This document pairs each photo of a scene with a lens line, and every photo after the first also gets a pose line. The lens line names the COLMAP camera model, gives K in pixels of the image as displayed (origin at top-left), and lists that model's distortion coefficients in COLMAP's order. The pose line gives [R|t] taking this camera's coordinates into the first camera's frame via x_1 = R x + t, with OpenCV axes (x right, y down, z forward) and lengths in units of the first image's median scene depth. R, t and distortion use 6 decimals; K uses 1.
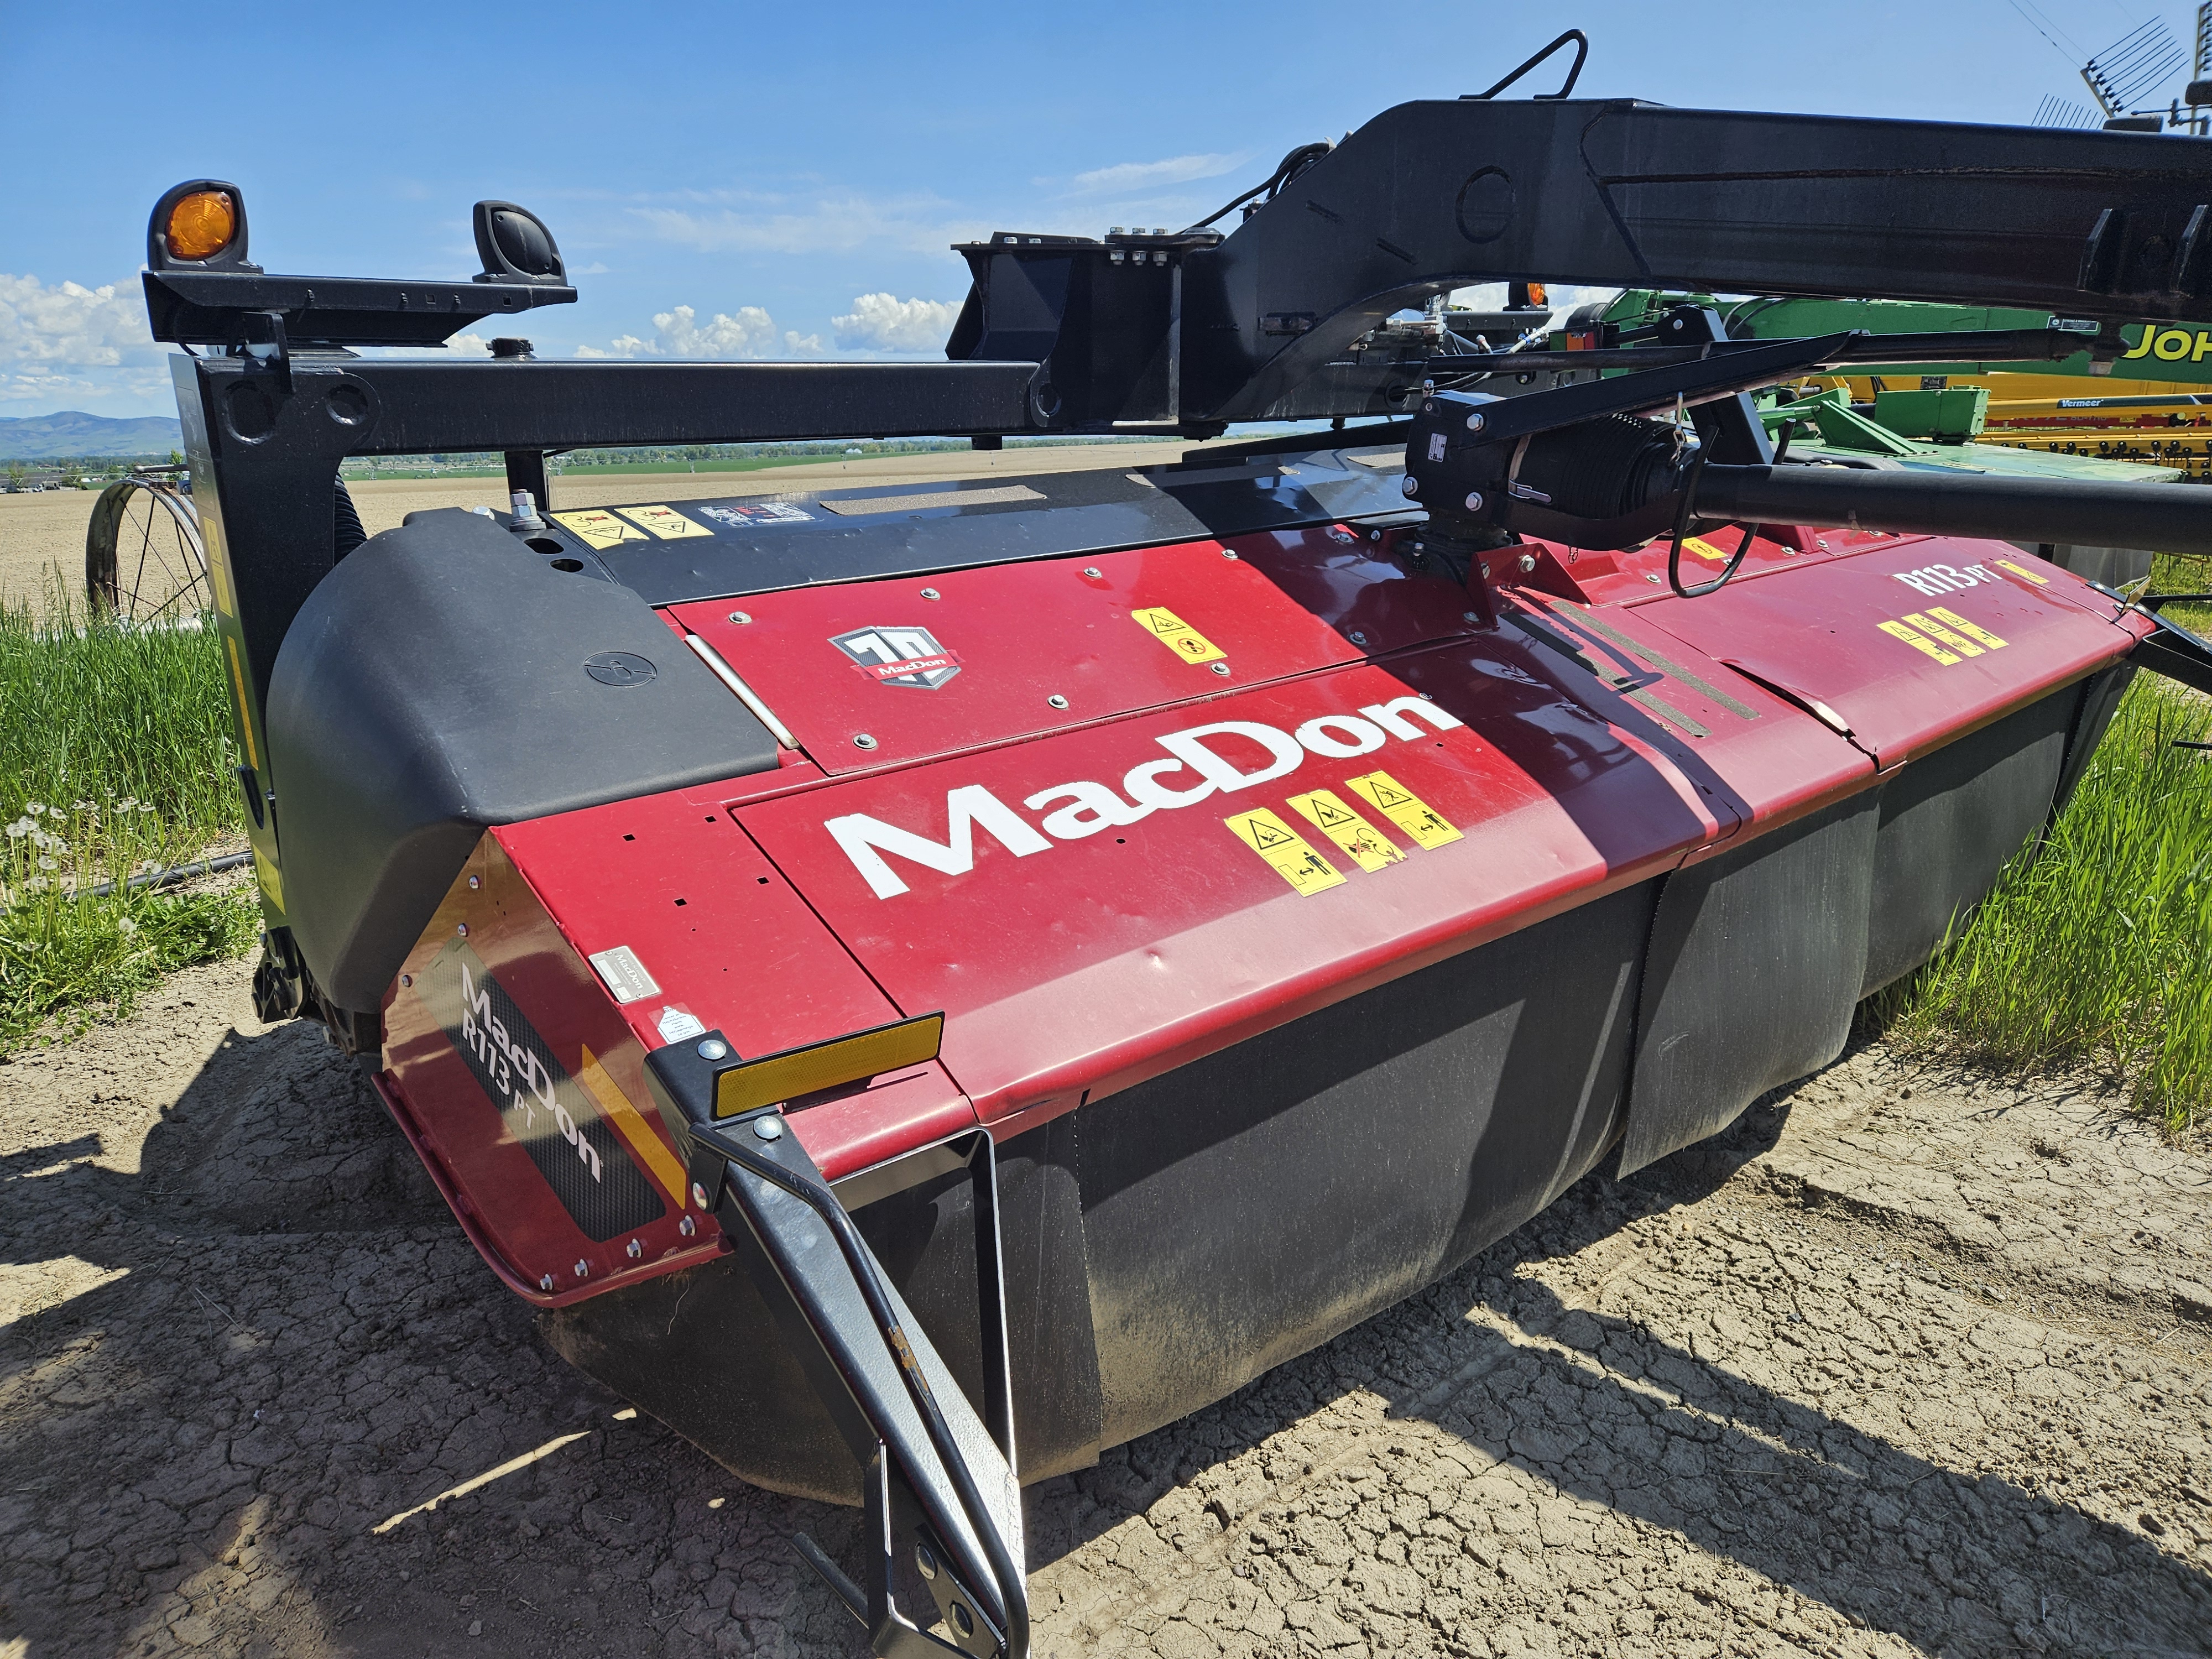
lens RADIAL K [[1426.8, 0, 1071.2], [0, 1426.8, 817.7], [0, 0, 1]] dist [0.076506, -0.061973]
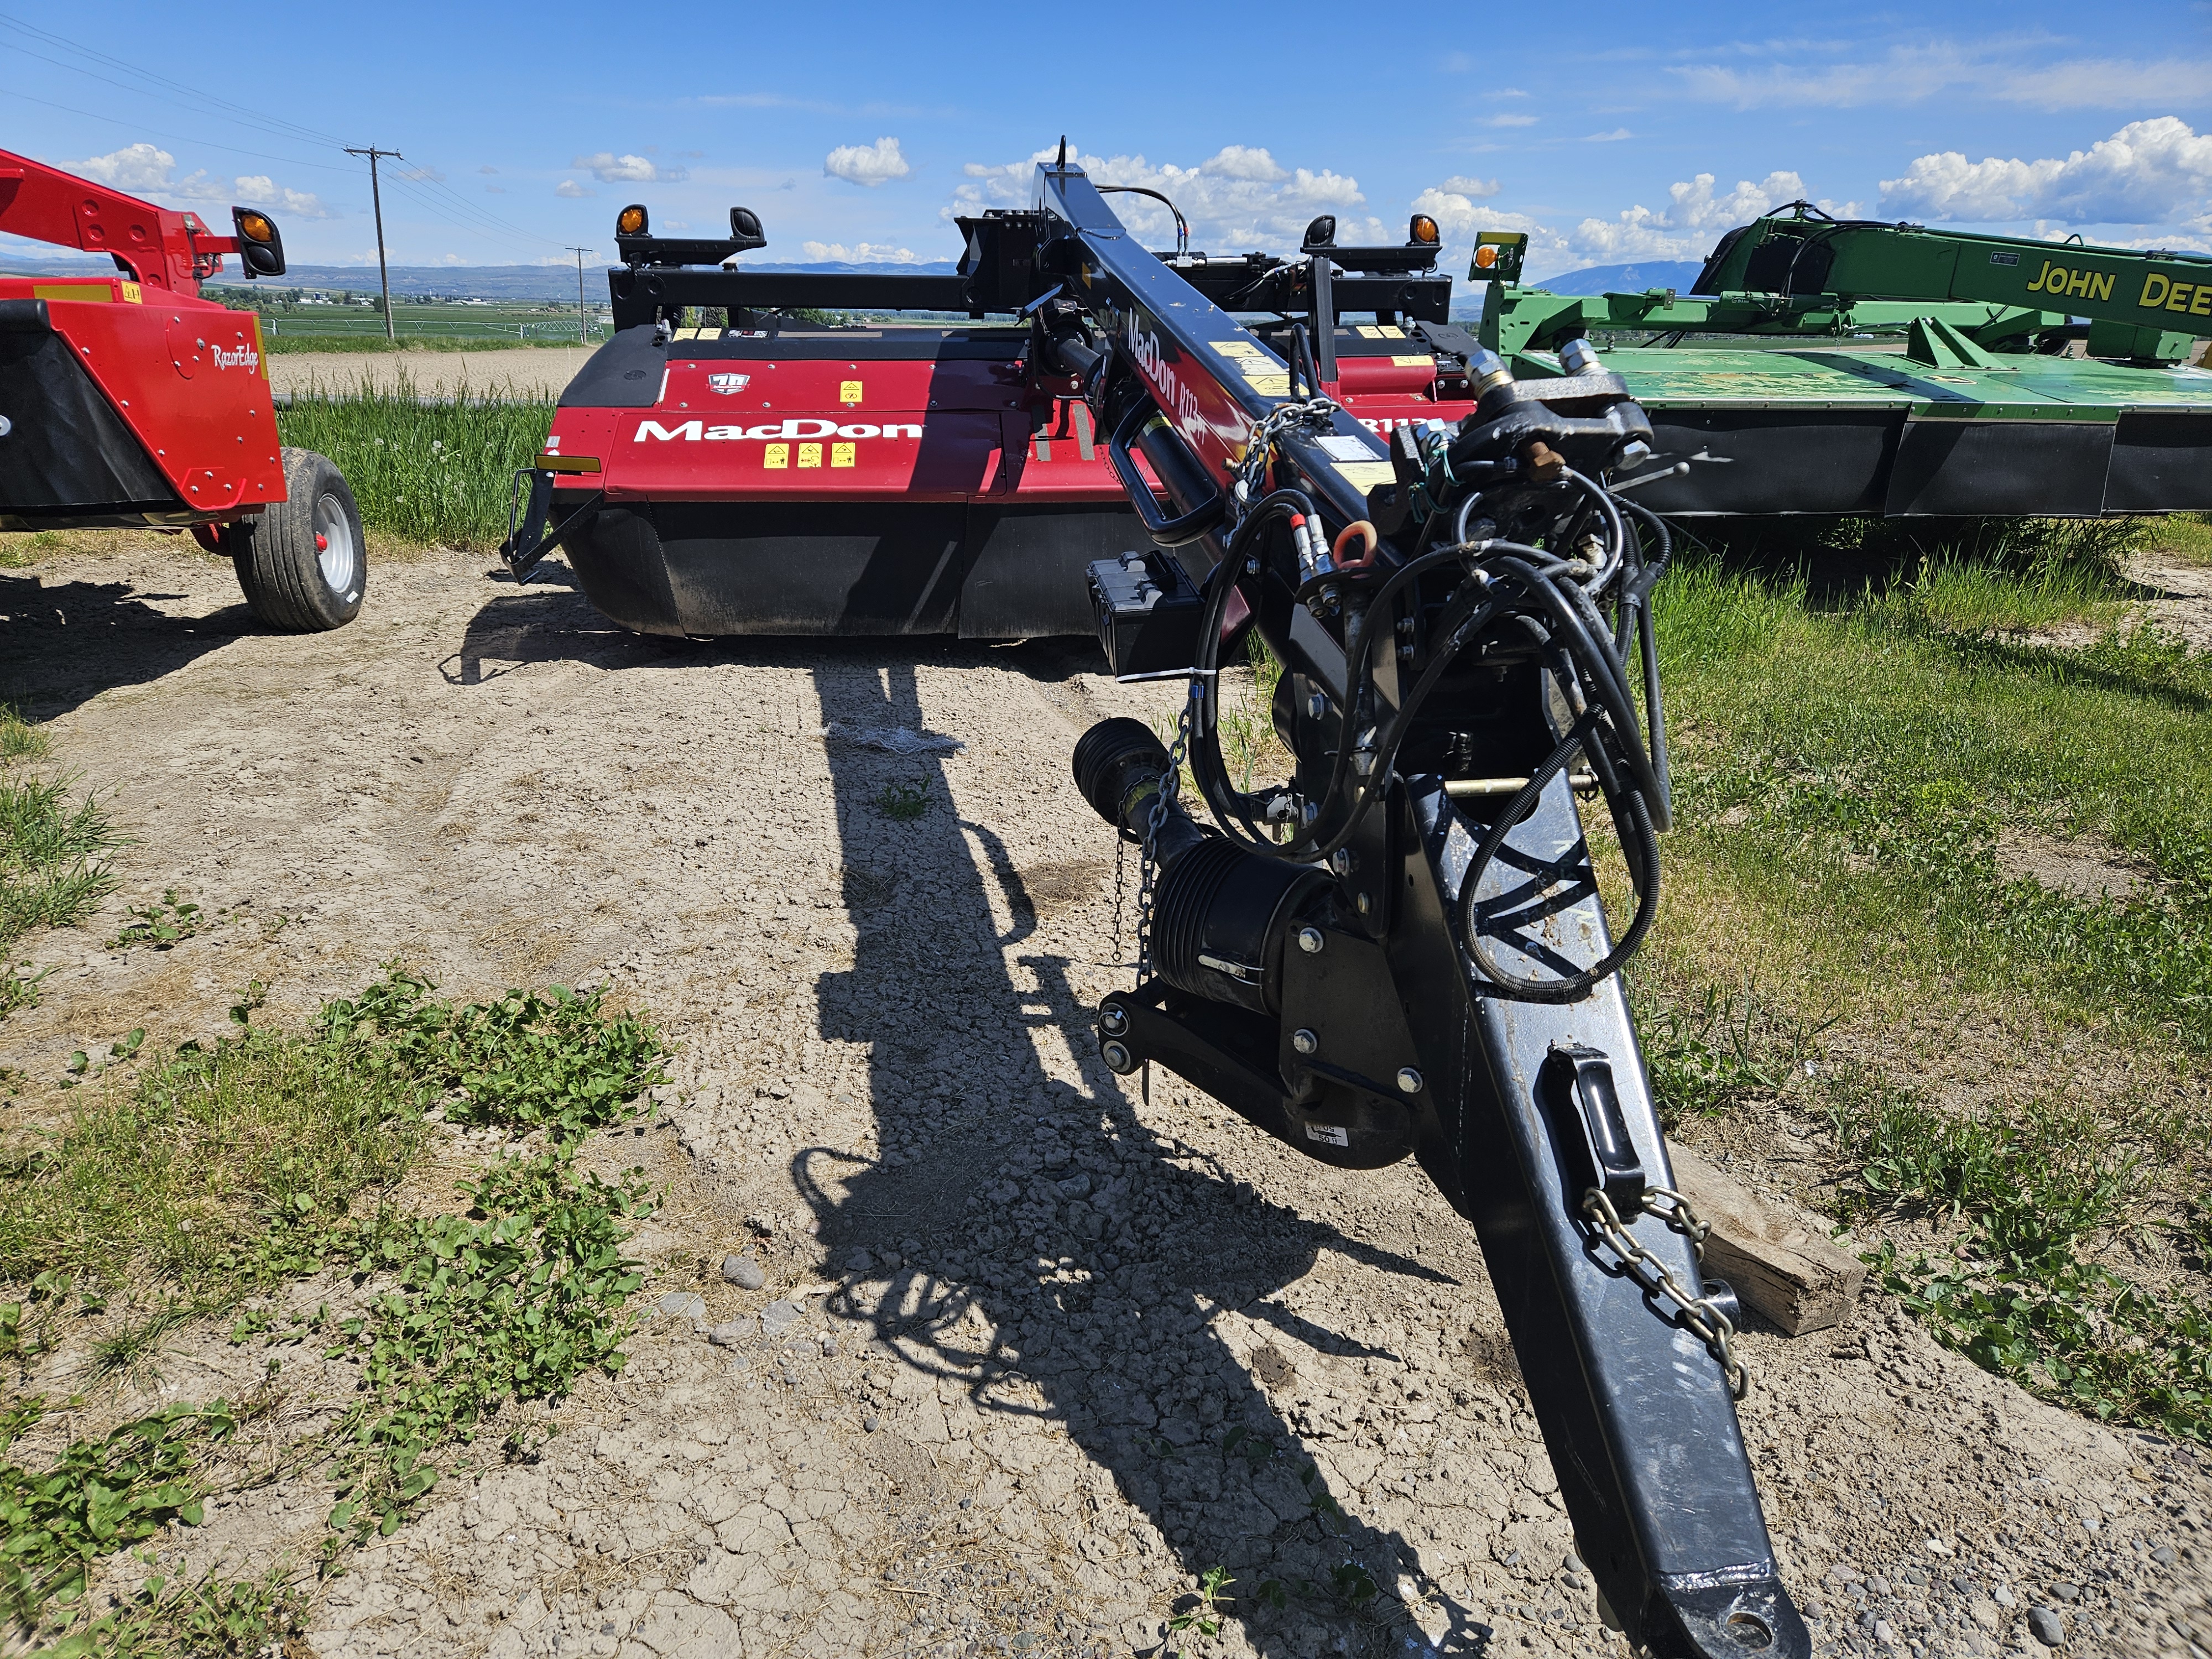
lens RADIAL K [[1426.8, 0, 1071.2], [0, 1426.8, 817.7], [0, 0, 1]] dist [0.076506, -0.061973]
pose [[0.806777, 0.231756, -0.543508, 2.212662], [-0.190063, 0.972767, 0.132667, 0.219475], [0.559453, -0.003731, 0.828854, -1.011672]]
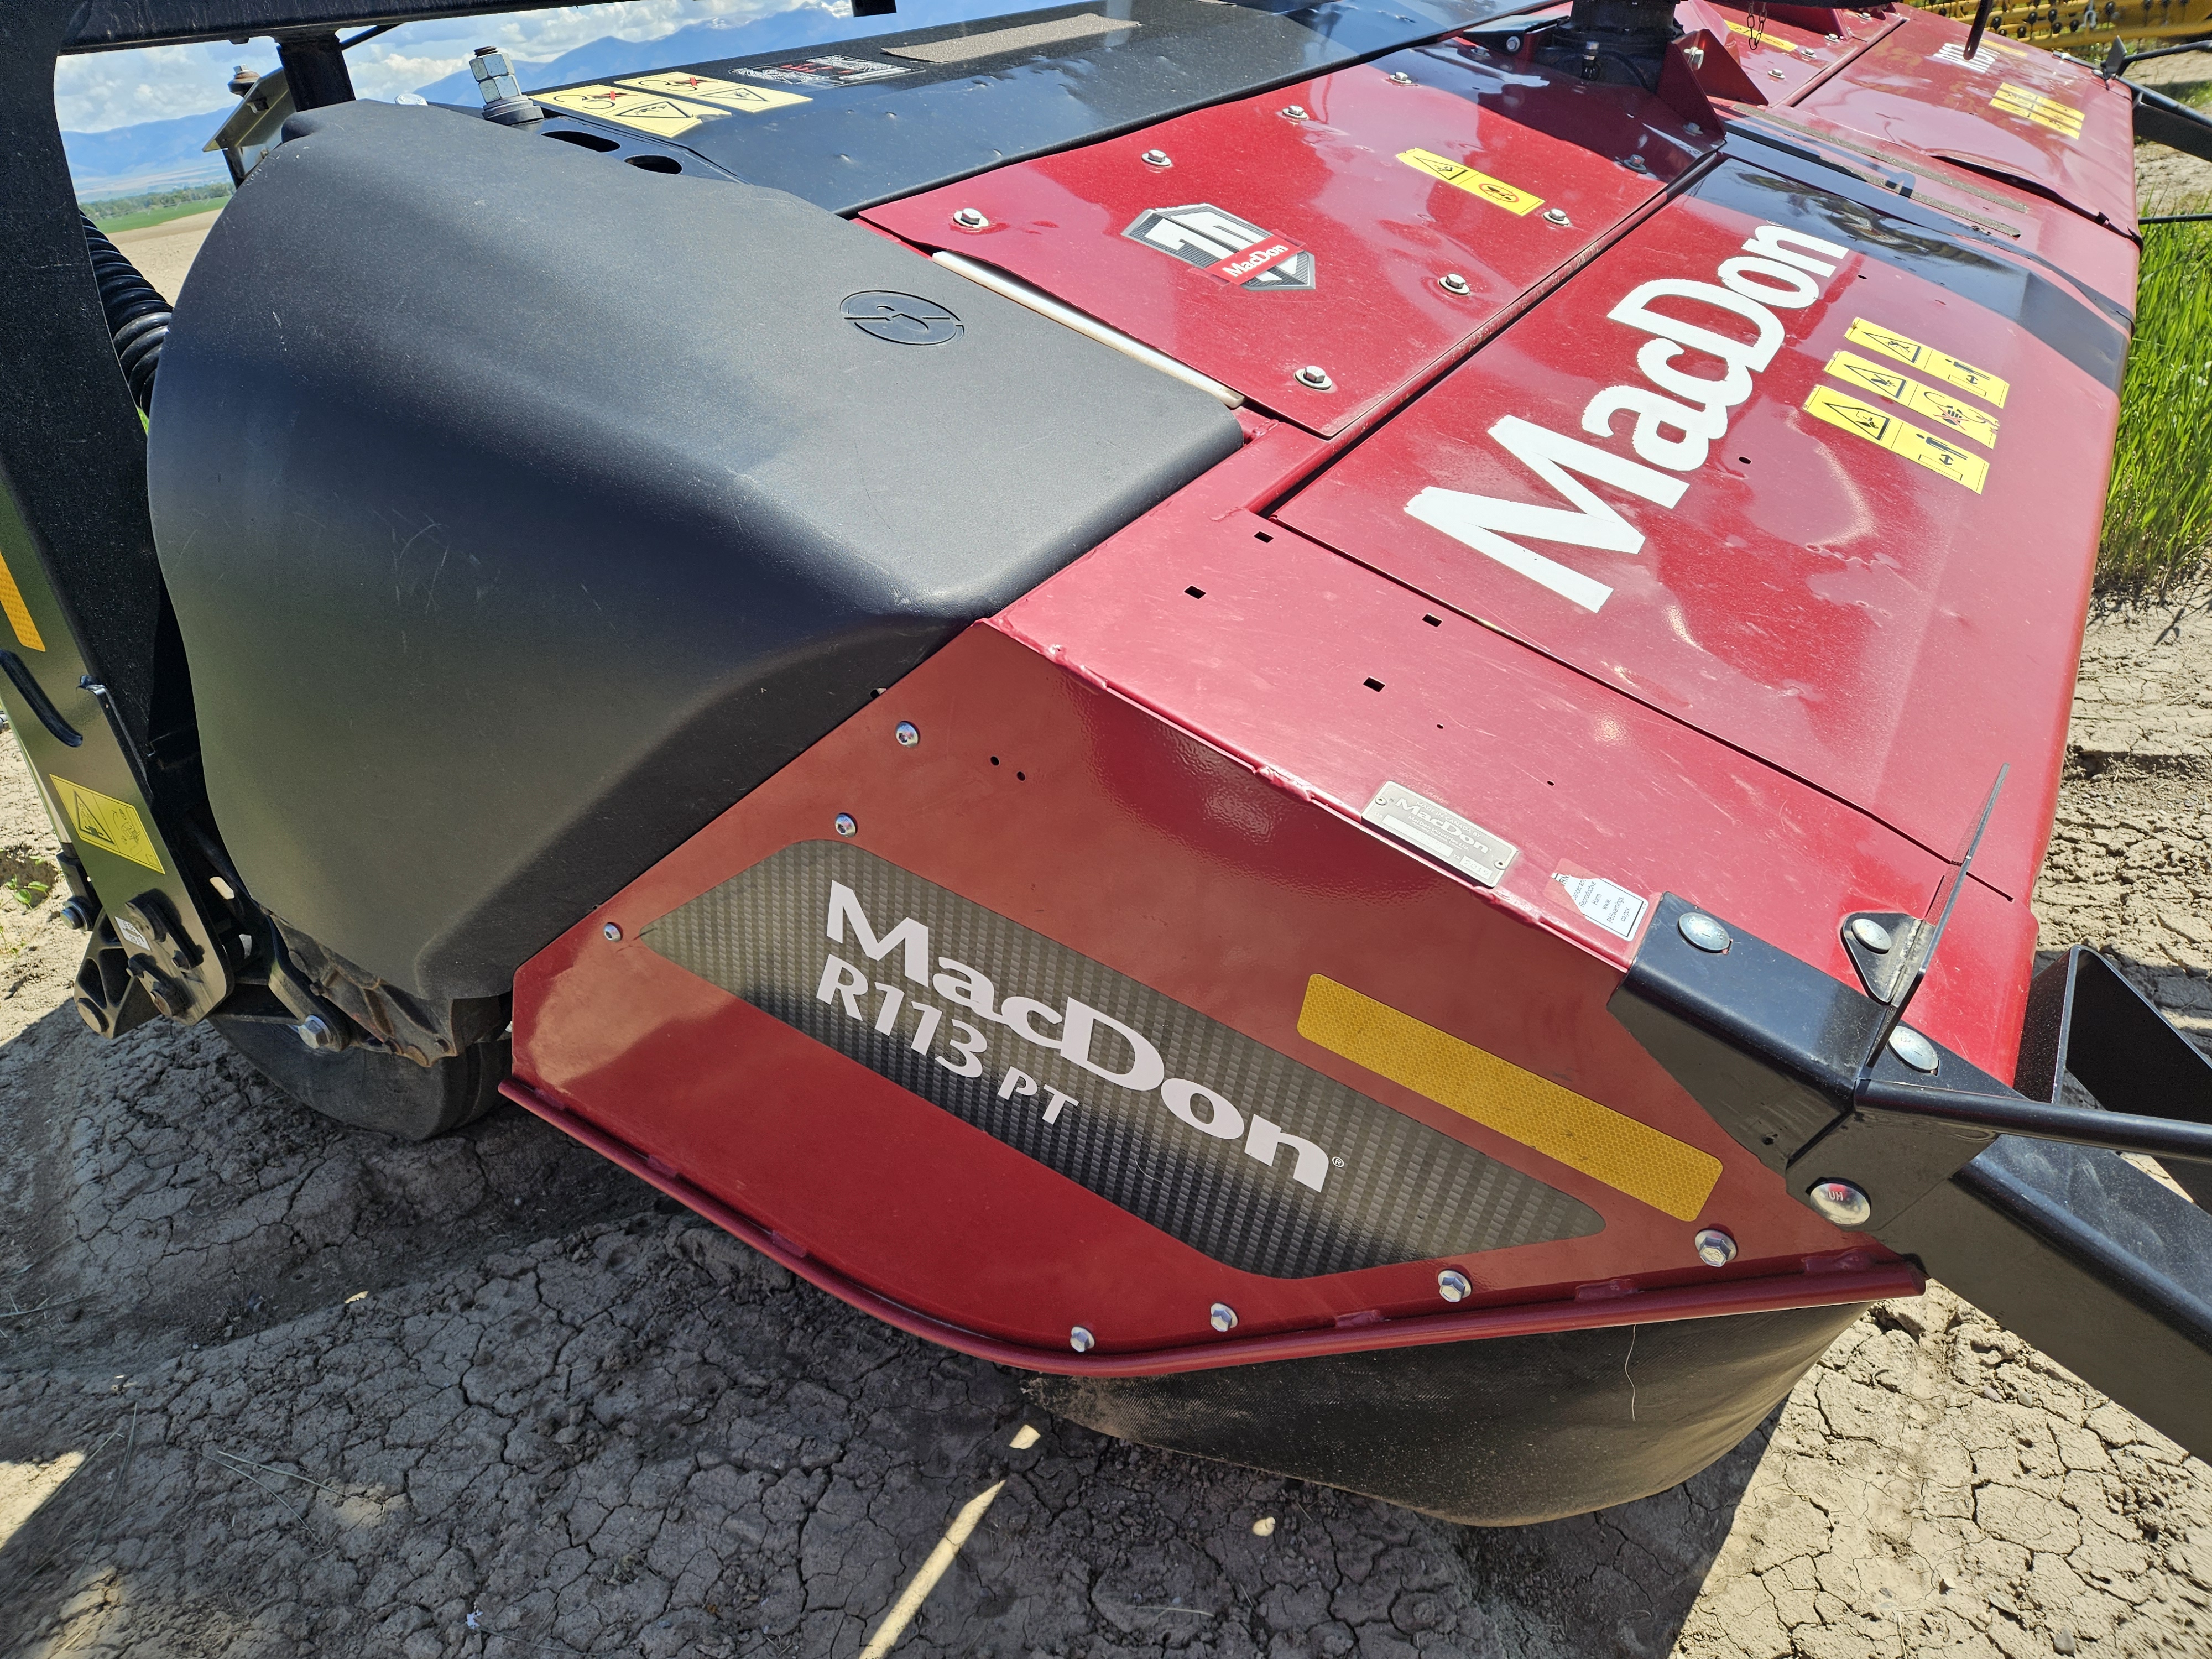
lens RADIAL K [[1466.7, 0, 1065.0], [0, 1466.7, 801.5], [0, 0, 1]] dist [0.065312, -0.055296]
pose [[0.946871, -0.228944, 0.225877, -0.391808], [0.184190, 0.961762, 0.202700, -0.024769], [-0.263647, -0.150326, 0.952834, 0.372100]]
